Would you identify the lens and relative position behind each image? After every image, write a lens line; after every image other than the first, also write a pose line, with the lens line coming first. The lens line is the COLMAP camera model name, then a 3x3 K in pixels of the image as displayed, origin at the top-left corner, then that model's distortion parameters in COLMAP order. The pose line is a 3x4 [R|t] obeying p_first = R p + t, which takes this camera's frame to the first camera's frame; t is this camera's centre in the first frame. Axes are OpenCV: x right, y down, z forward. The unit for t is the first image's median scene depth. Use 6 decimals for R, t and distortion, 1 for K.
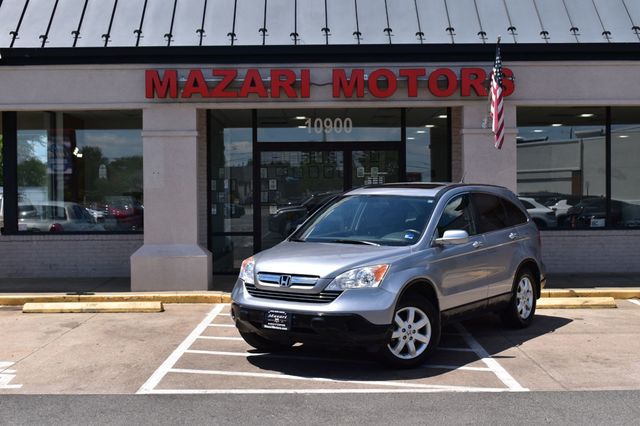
lens RADIAL K [[933.7, 0, 318.9], [0, 933.7, 213.2], [0, 0, 1]] dist [-0.028681, 0.000000]
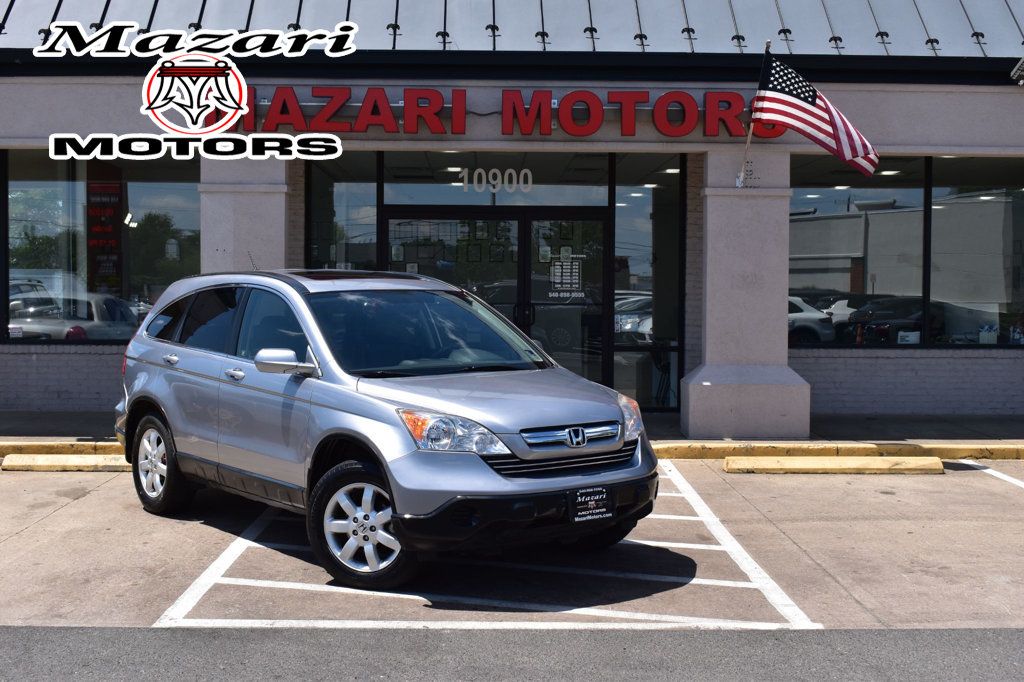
lens RADIAL K [[1331.7, 0, 510.0], [0, 1331.7, 342.6], [0, 0, 1]] dist [-0.051094, 0.000000]
pose [[0.999731, 0.013658, 0.018761, 0.005378], [-0.014071, 0.999657, 0.022086, -0.003126], [-0.018453, -0.022344, 0.999580, 0.095881]]
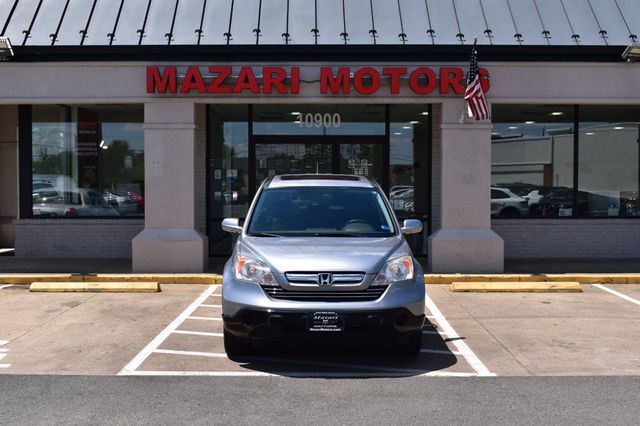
lens RADIAL K [[821.5, 0, 319.7], [0, 821.5, 213.5], [0, 0, 1]] dist [-0.048682, 0.000000]
pose [[0.999959, 0.008791, -0.001943, 0.016635], [-0.008757, 0.999822, 0.016709, -0.001784], [0.002089, -0.016692, 0.999859, 0.052274]]
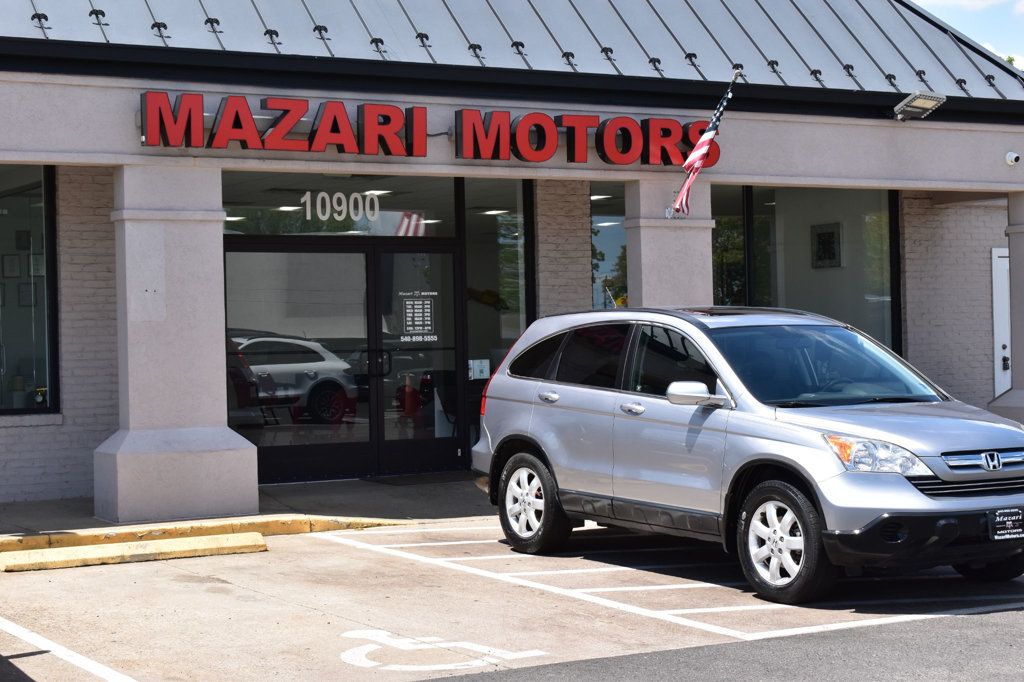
lens RADIAL K [[1922.9, 0, 511.8], [0, 1922.9, 344.9], [0, 0, 1]] dist [-0.000096, 0.000000]
pose [[0.857933, -0.011539, 0.513632, -0.550418], [0.022365, 0.999639, -0.014900, 0.007080], [-0.513274, 0.024270, 0.857881, -0.013476]]
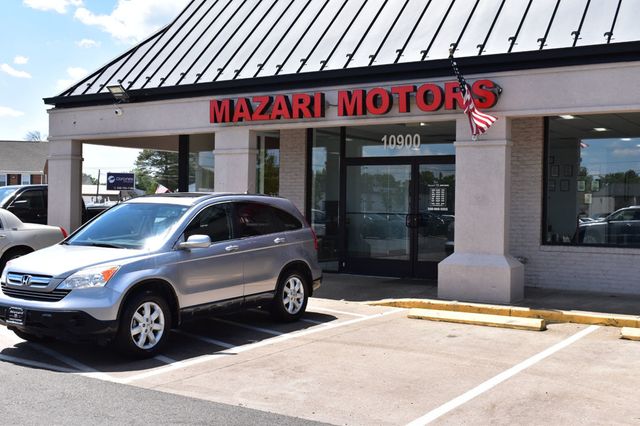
lens RADIAL K [[807.1, 0, 319.0], [0, 807.1, 209.2], [0, 0, 1]] dist [-0.053078, 0.000000]
pose [[0.832196, 0.021042, -0.554083, 0.519318], [-0.029440, 0.999547, -0.006258, -0.007195], [0.553700, 0.021520, 0.832438, 0.190550]]
